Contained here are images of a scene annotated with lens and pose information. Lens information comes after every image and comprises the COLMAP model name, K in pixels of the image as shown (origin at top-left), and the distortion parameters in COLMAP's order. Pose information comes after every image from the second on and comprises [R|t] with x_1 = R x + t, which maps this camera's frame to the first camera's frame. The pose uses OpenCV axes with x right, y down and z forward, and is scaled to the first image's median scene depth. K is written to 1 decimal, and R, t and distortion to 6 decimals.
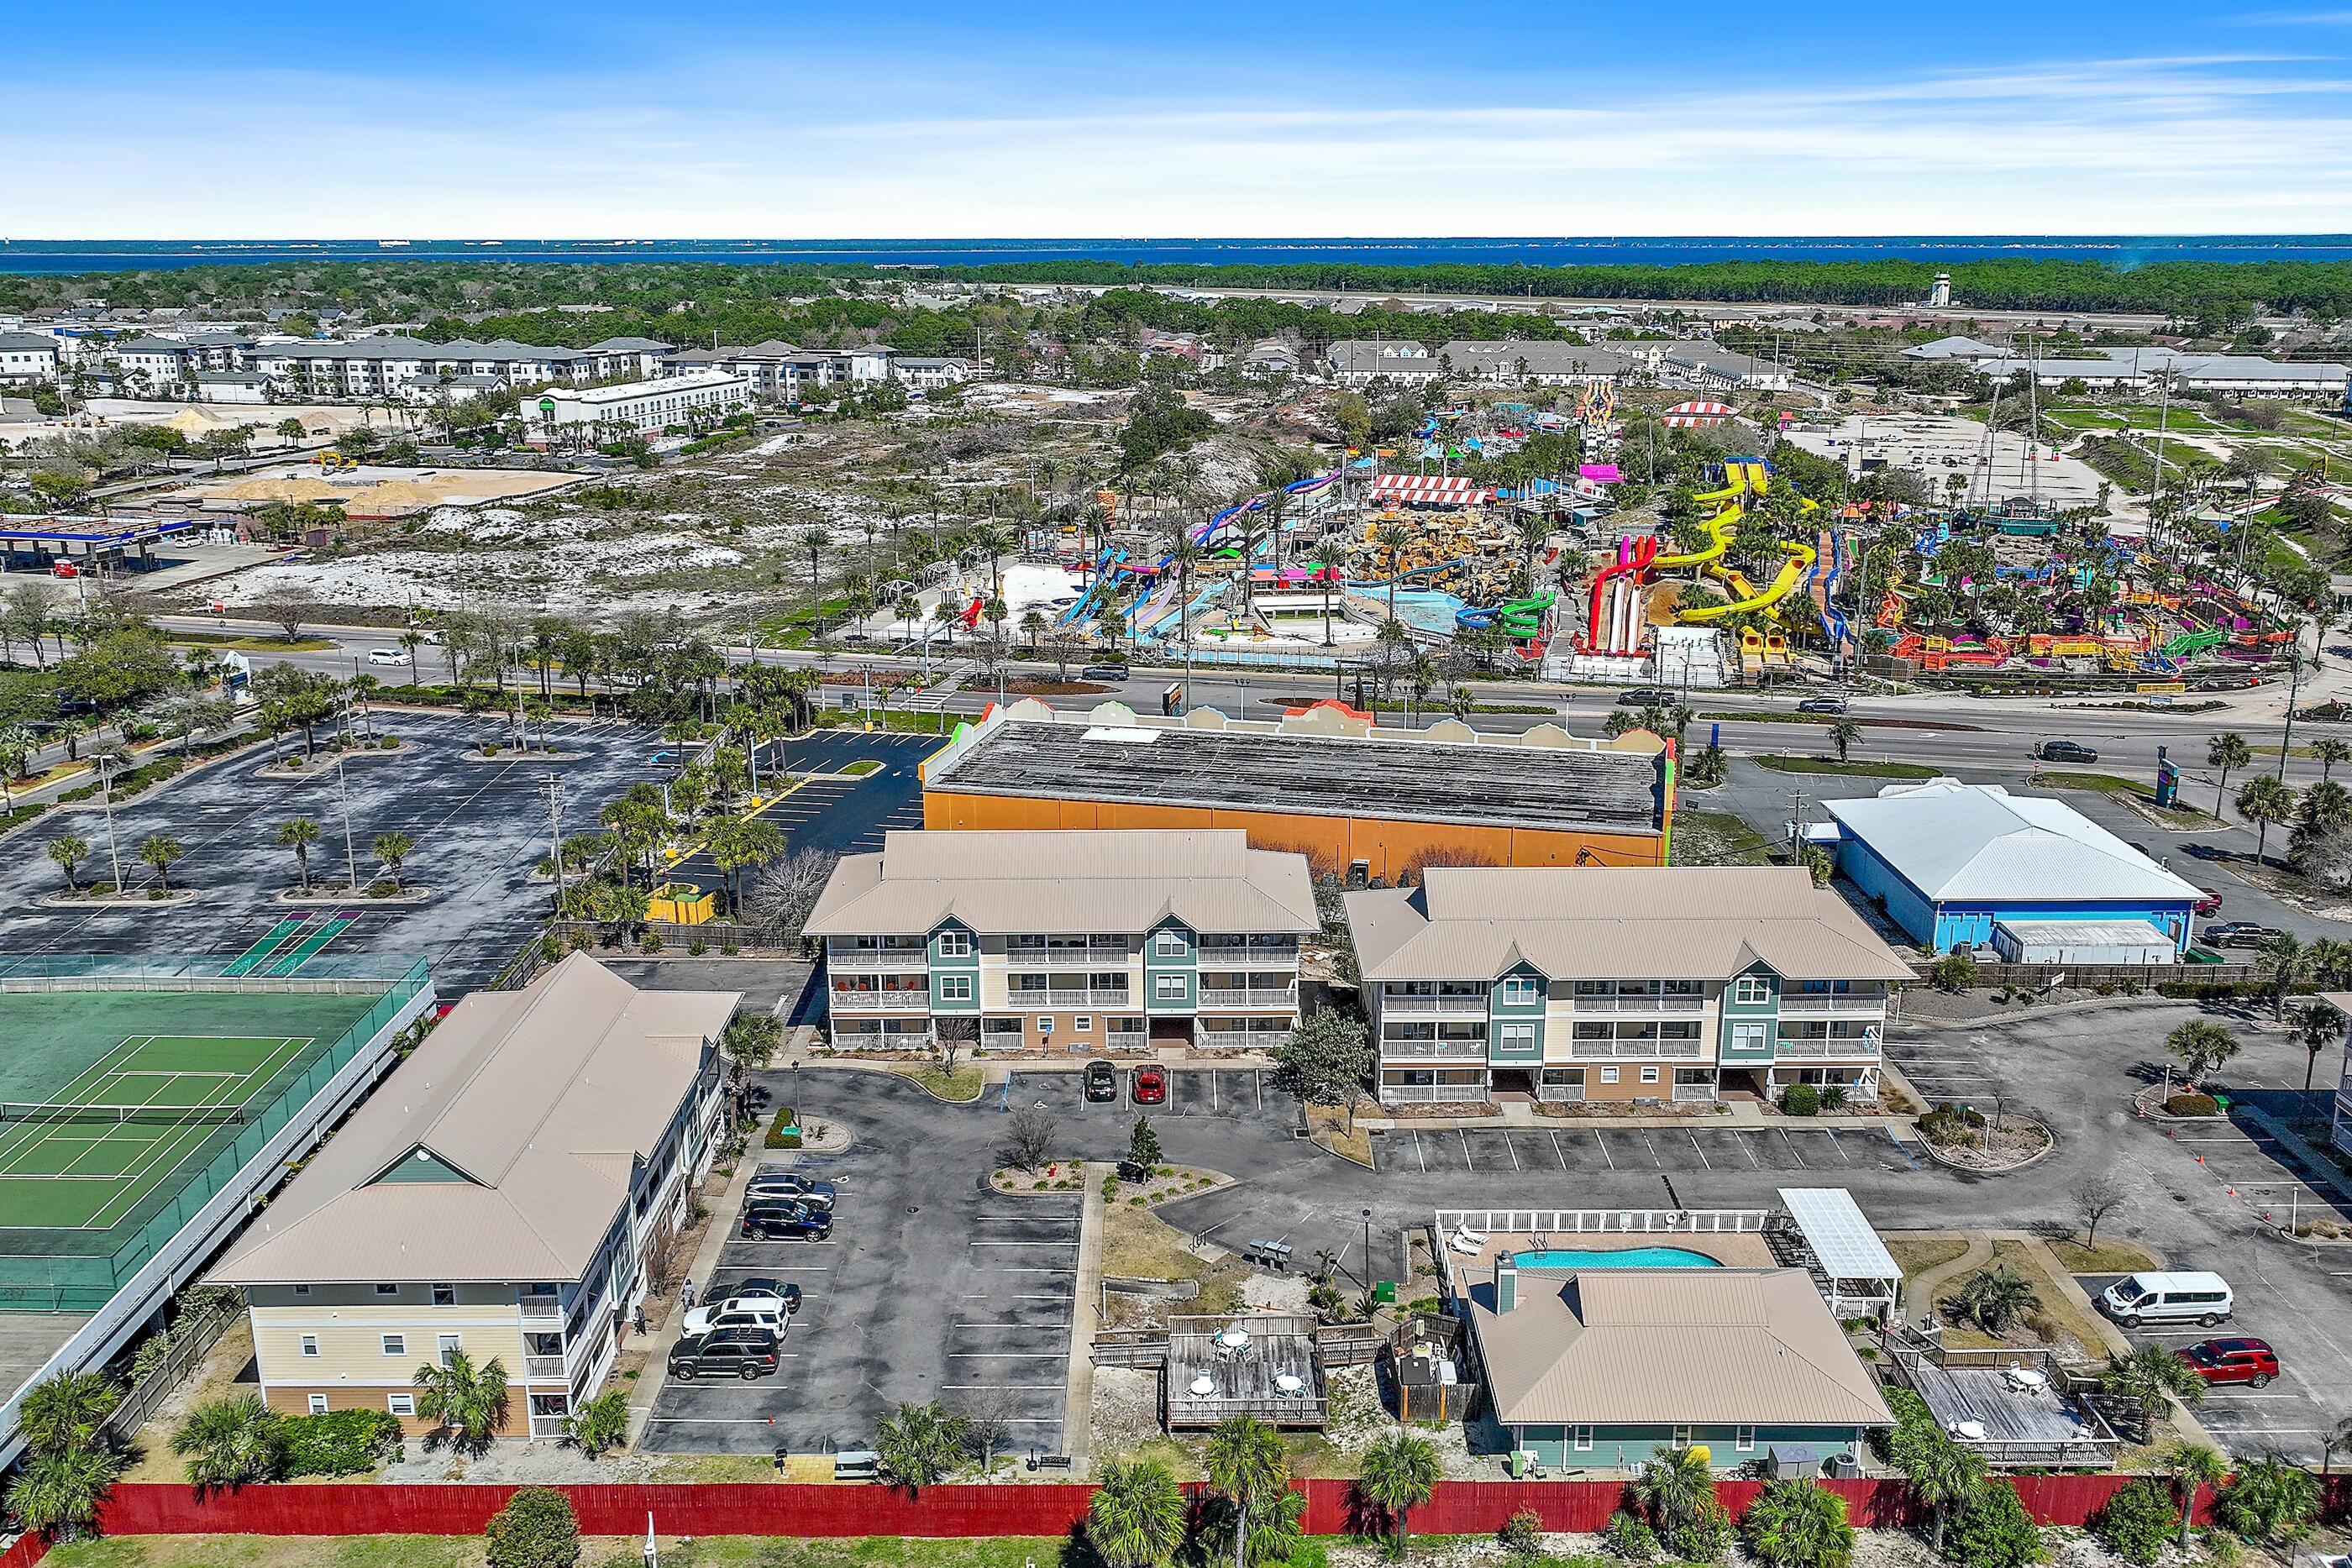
lens RADIAL K [[1938.5, 0, 1179.9], [0, 1938.5, 789.5], [0, 0, 1]] dist [-0.002701, -0.001097]
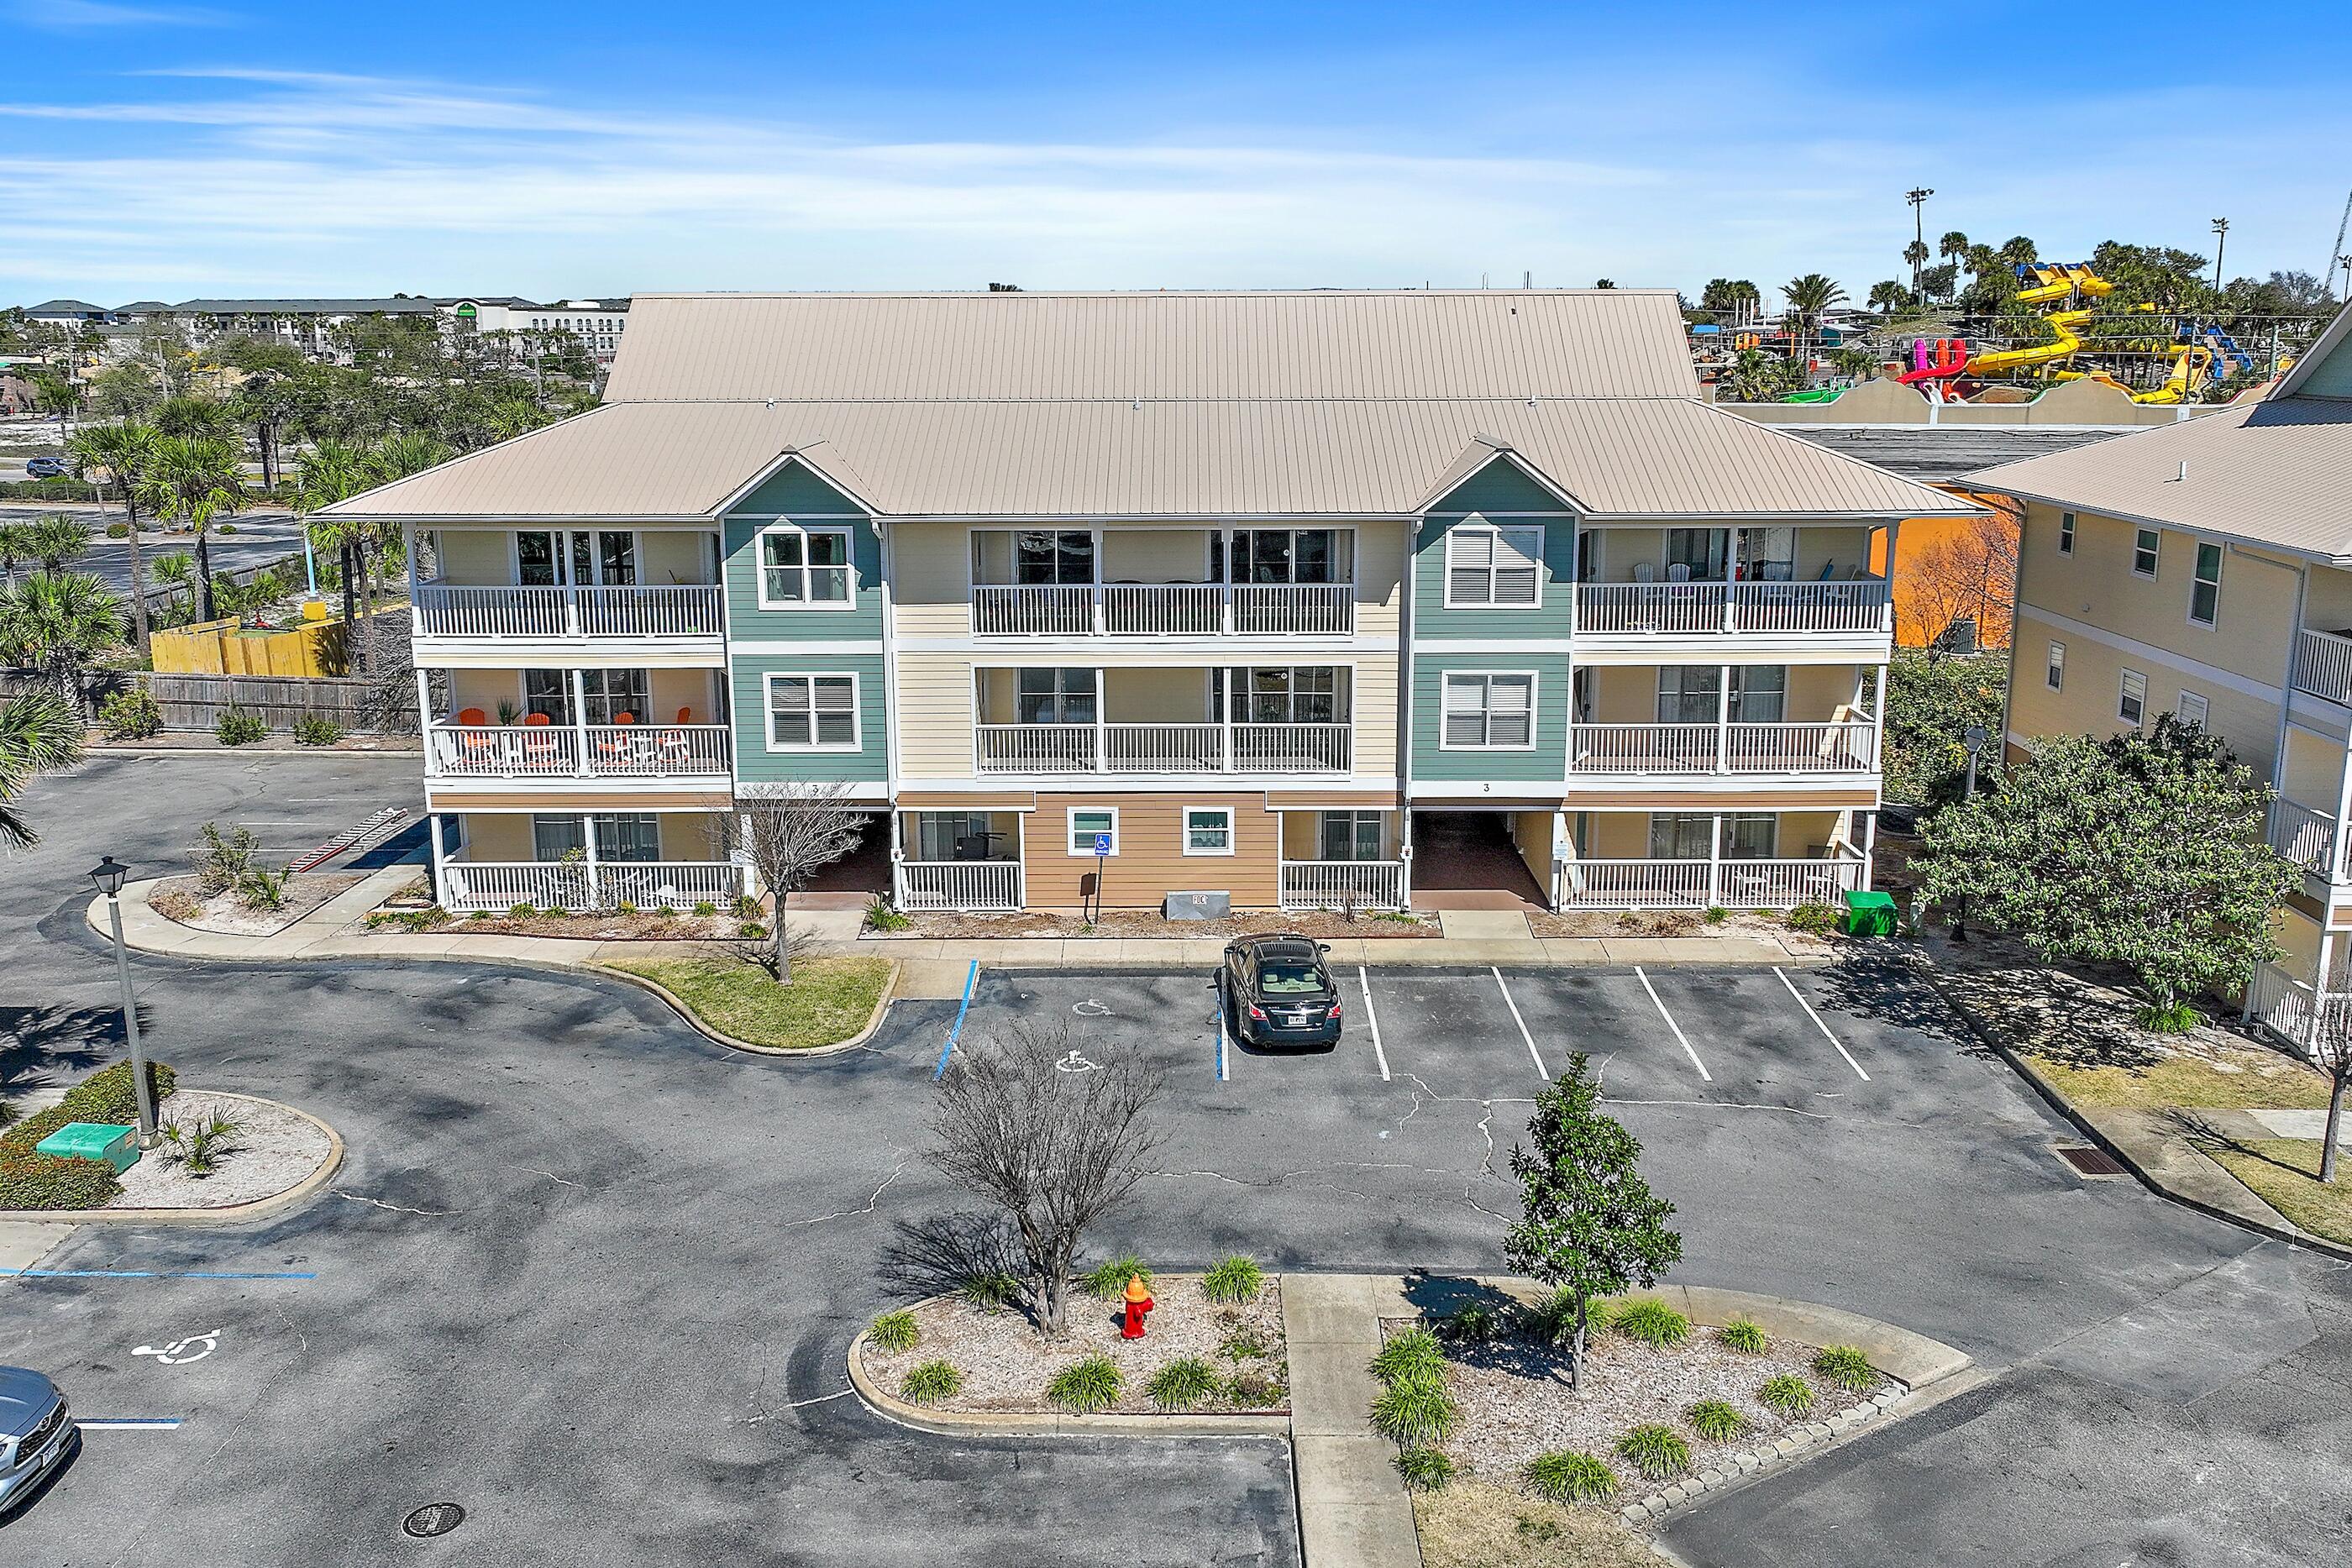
lens RADIAL K [[1938.5, 0, 1173.9], [0, 1938.5, 774.3], [0, 0, 1]] dist [-0.002701, -0.001097]
pose [[0.999872, 0.001747, -0.015916, -0.051313], [-0.002549, 0.998720, -0.050524, 0.129564], [0.015807, 0.050559, 0.998596, 0.686983]]
